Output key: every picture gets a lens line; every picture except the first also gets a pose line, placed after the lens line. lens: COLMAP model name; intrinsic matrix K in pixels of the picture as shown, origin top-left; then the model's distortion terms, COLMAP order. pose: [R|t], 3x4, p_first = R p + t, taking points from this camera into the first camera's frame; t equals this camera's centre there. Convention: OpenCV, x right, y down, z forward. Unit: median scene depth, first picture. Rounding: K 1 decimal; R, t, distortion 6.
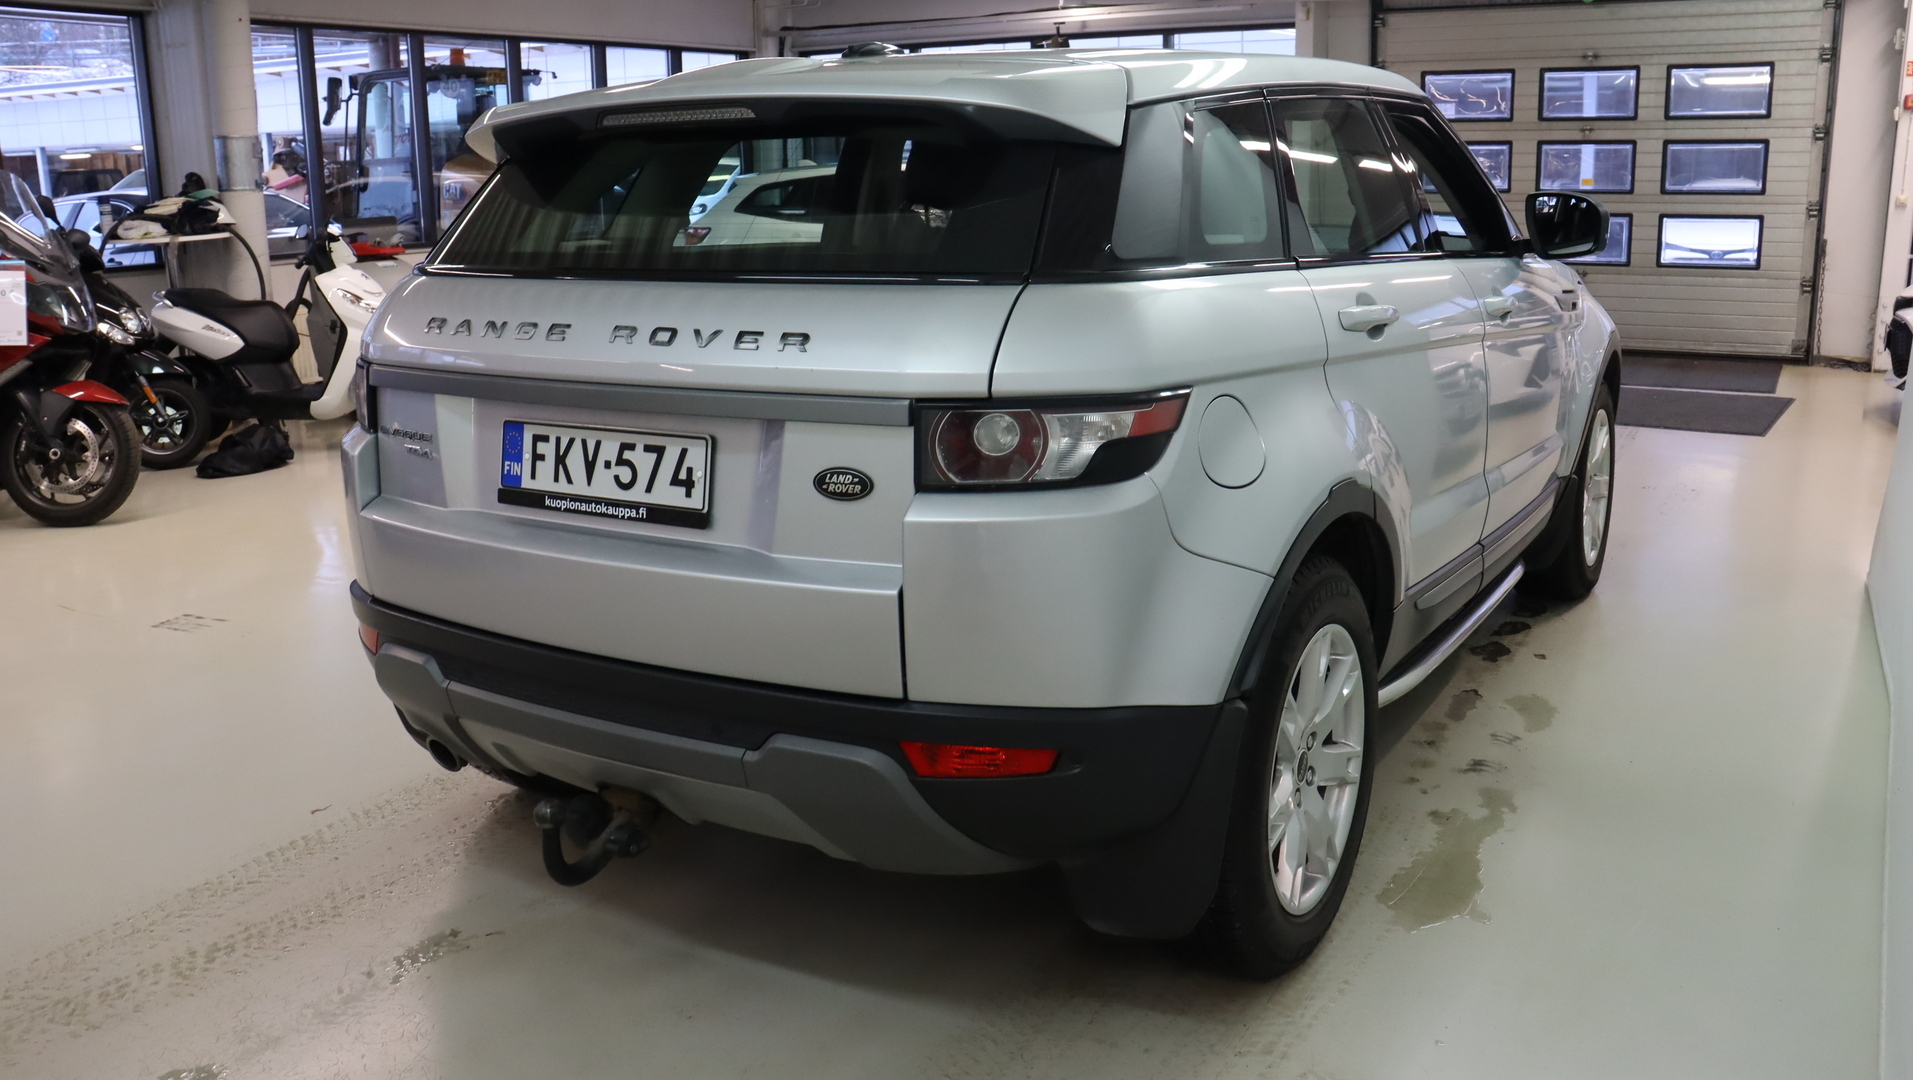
lens RADIAL K [[1512.1, 0, 972.8], [0, 1512.1, 540.3], [0, 0, 1]] dist [-0.100155, 0.032975]
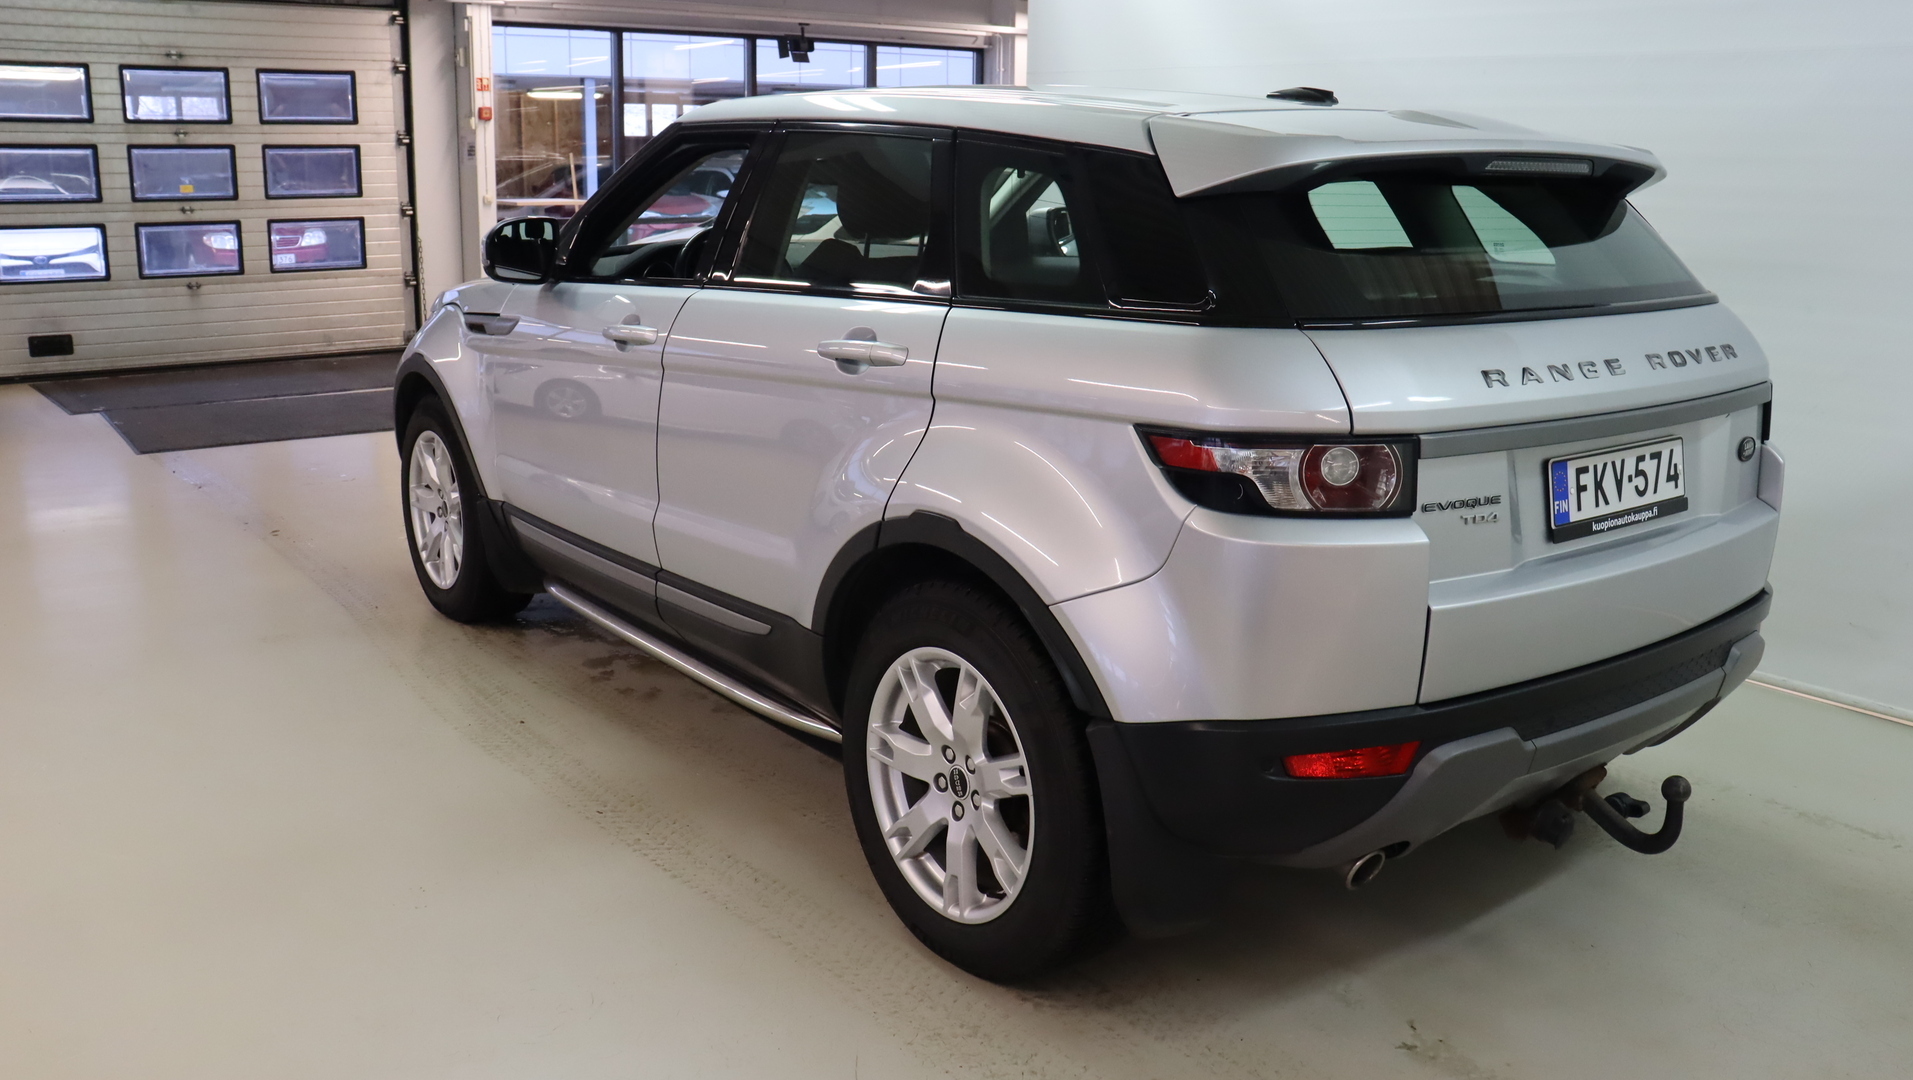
lens RADIAL K [[1512.1, 0, 947.4], [0, 1512.1, 548.8], [0, 0, 1]] dist [-0.100155, 0.032975]
pose [[0.385314, -0.209057, 0.898793, -1.443276], [0.202313, 0.969441, 0.138757, -0.255774], [-0.900335, 0.128373, 0.415834, 0.998230]]
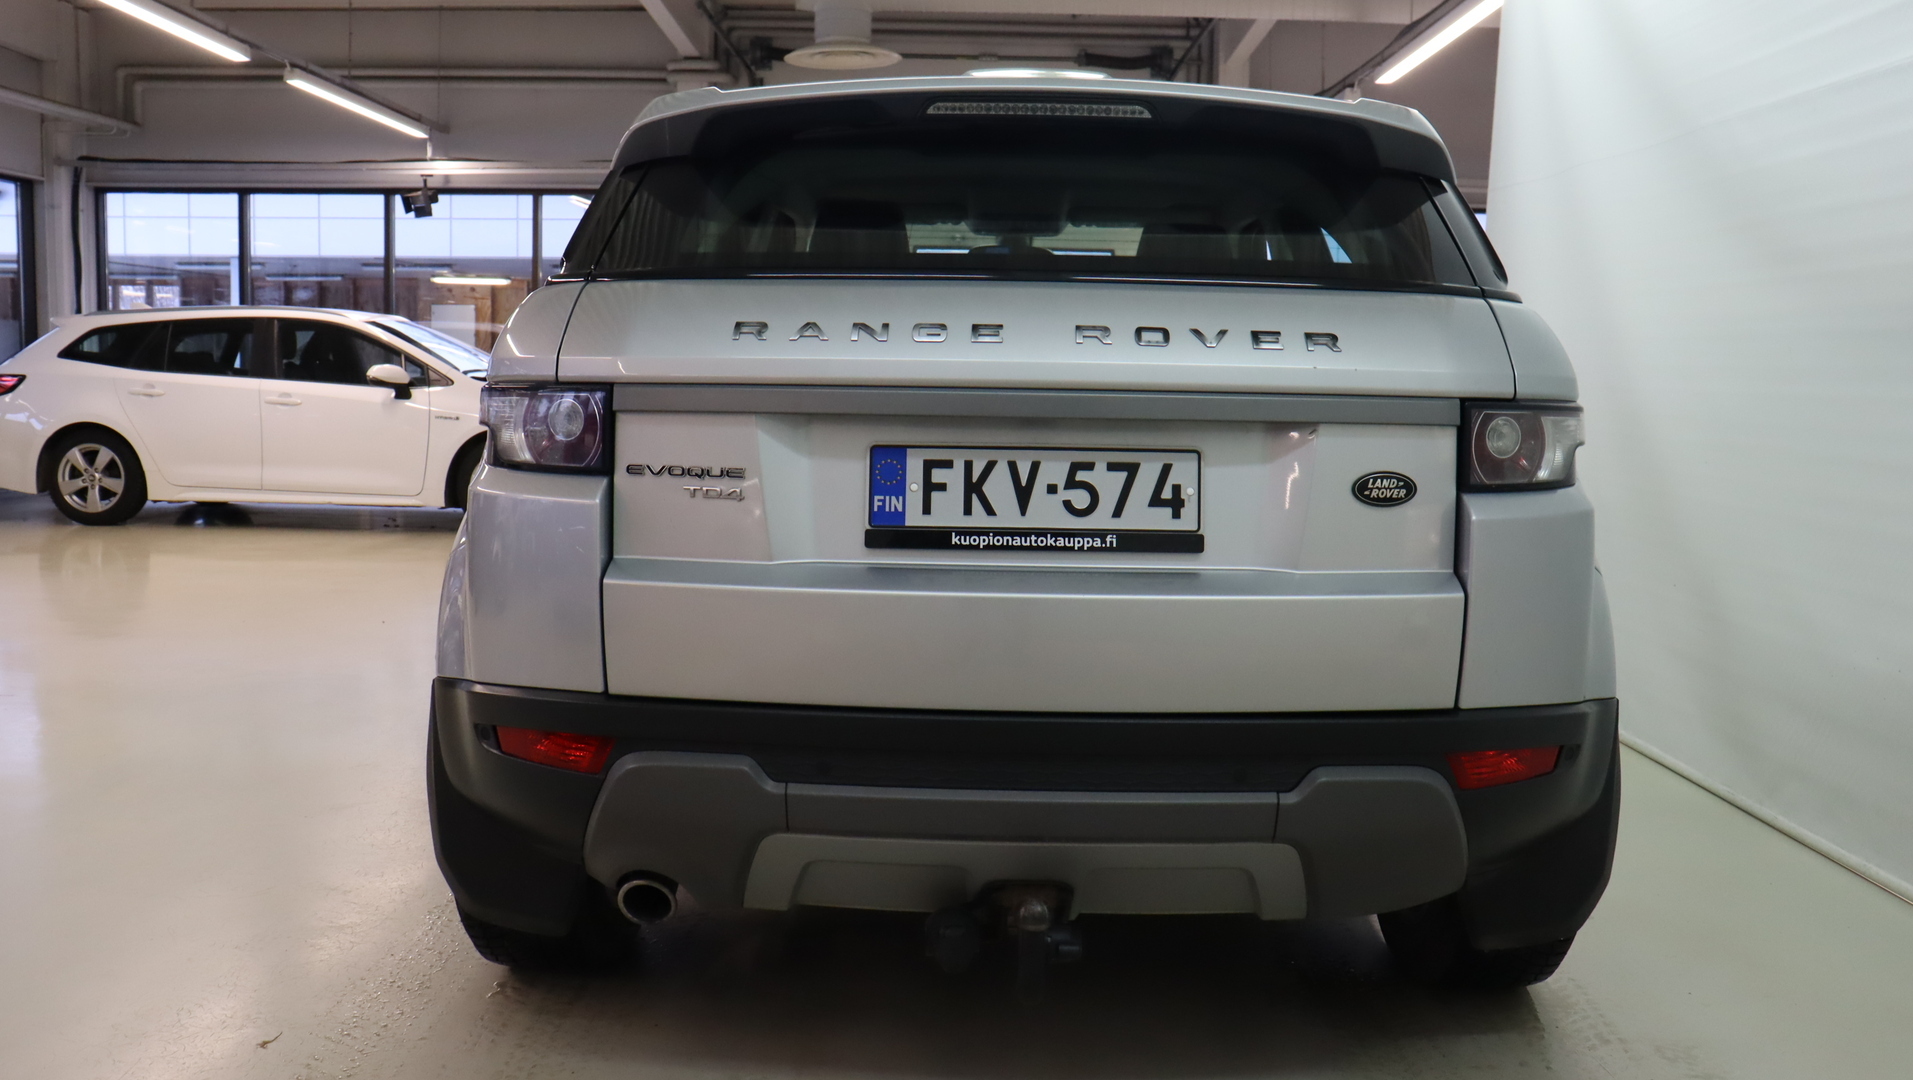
lens RADIAL K [[1512.1, 0, 970.8], [0, 1512.1, 545.2], [0, 0, 1]] dist [-0.100155, 0.032975]
pose [[0.863720, -0.025637, 0.503319, -0.709245], [0.087510, 0.991163, -0.099686, 0.062174], [-0.496316, 0.130147, 0.858331, 0.289718]]
